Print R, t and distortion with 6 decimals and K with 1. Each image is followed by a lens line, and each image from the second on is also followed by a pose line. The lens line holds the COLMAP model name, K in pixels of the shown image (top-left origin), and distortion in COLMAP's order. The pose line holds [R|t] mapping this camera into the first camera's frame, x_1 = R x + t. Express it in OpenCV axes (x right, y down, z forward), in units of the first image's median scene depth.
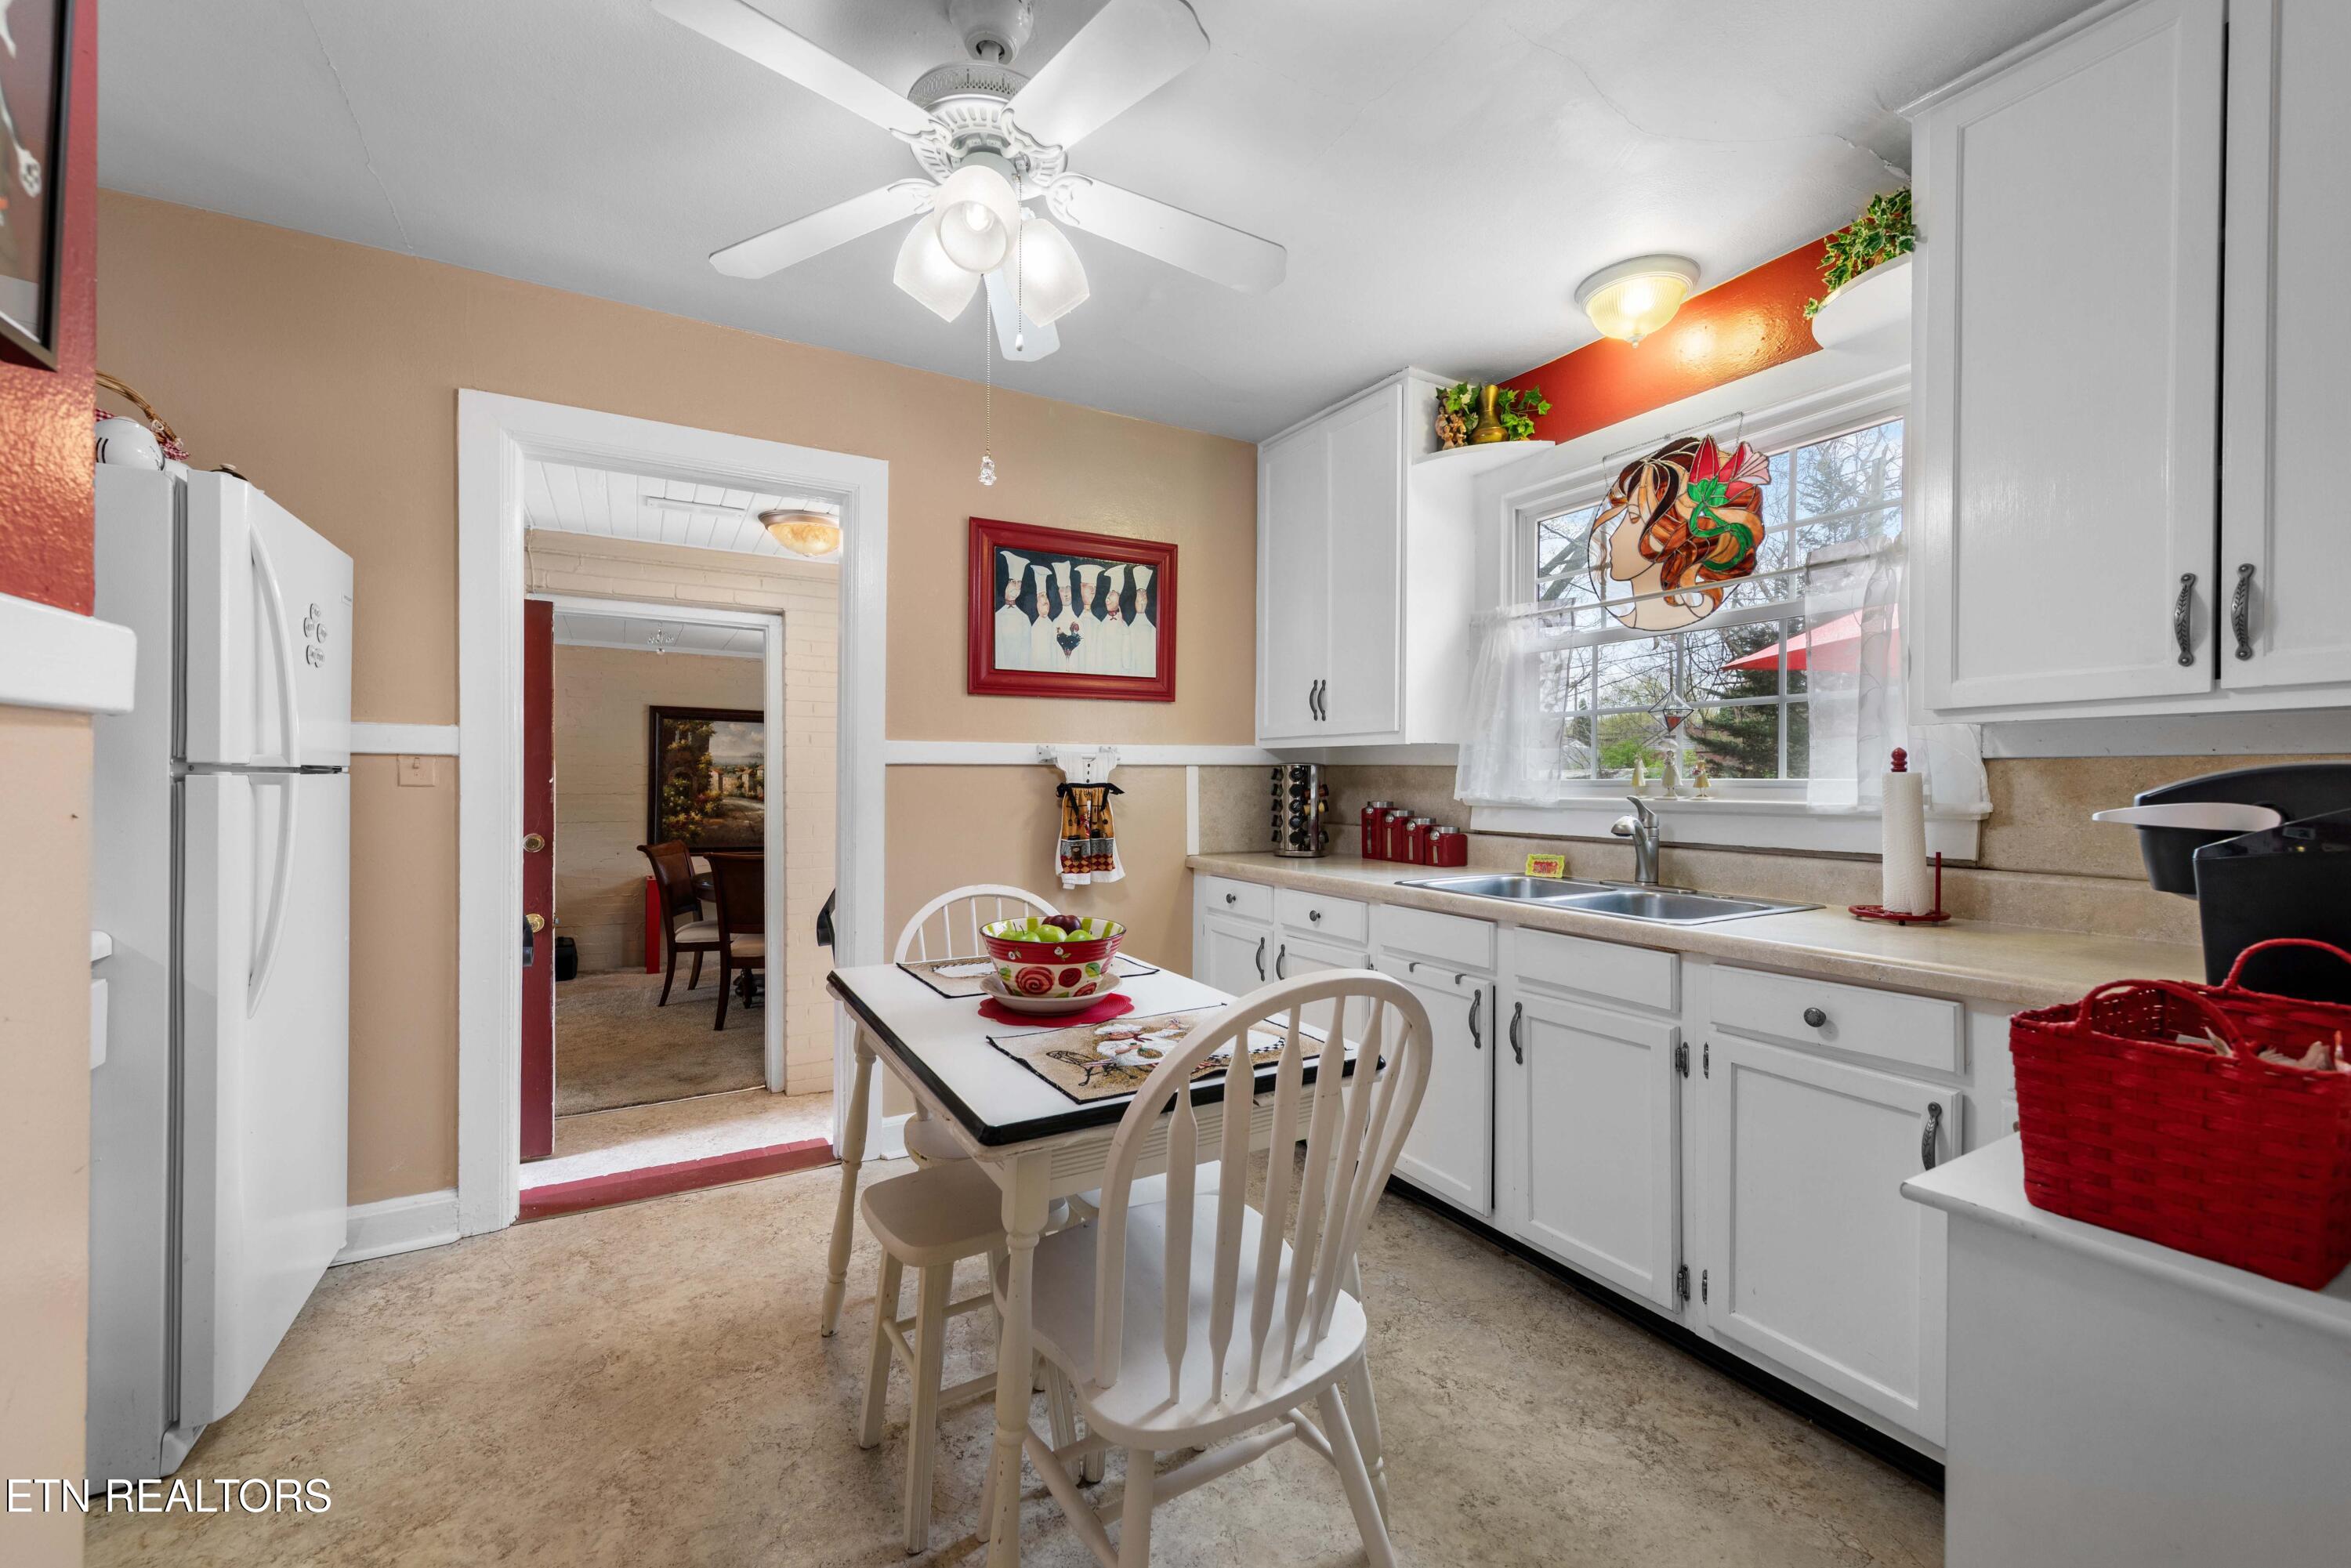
lens RADIAL K [[935.0, 0, 1161.3], [0, 935.0, 780.3], [0, 0, 1]] dist [0.000875, -0.000006]
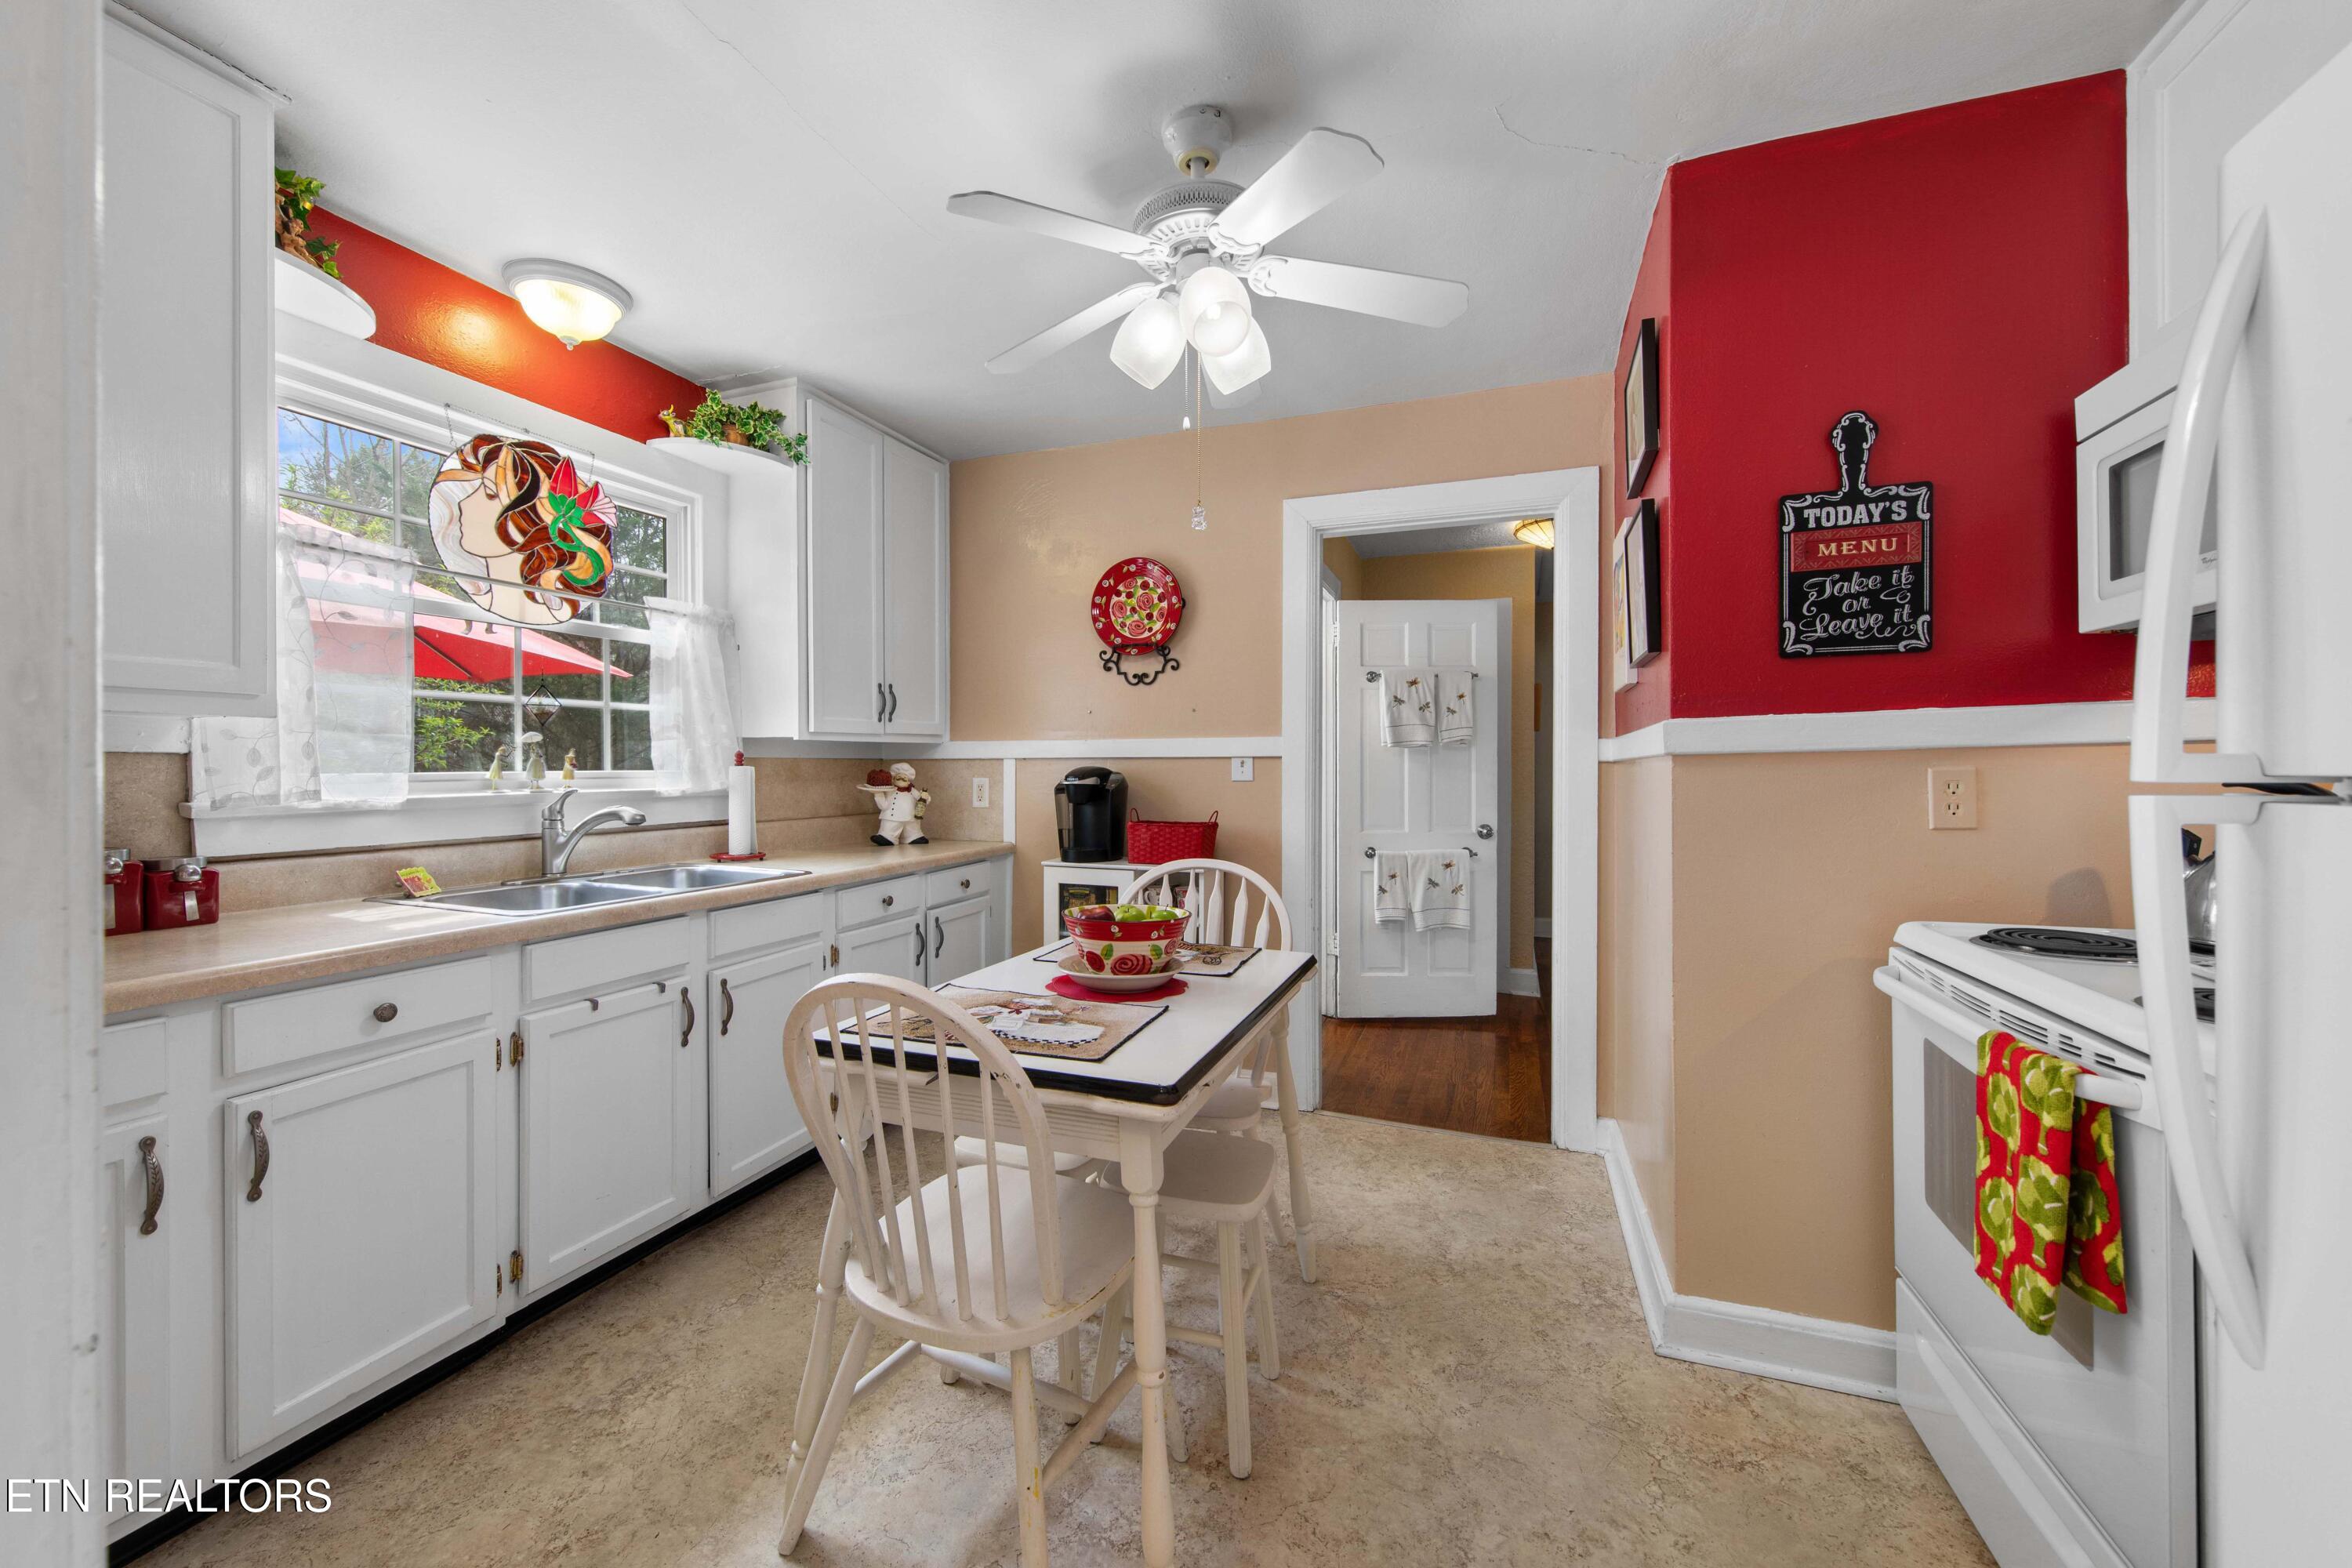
lens RADIAL K [[935.4, 0, 1160.2], [0, 935.4, 768.8], [0, 0, 1]] dist [0.000875, -0.000006]
pose [[-0.640875, -0.002700, 0.767641, -0.679388], [0.003885, 0.999970, 0.006761, -0.009462], [-0.767636, 0.007315, -0.640845, 1.144671]]
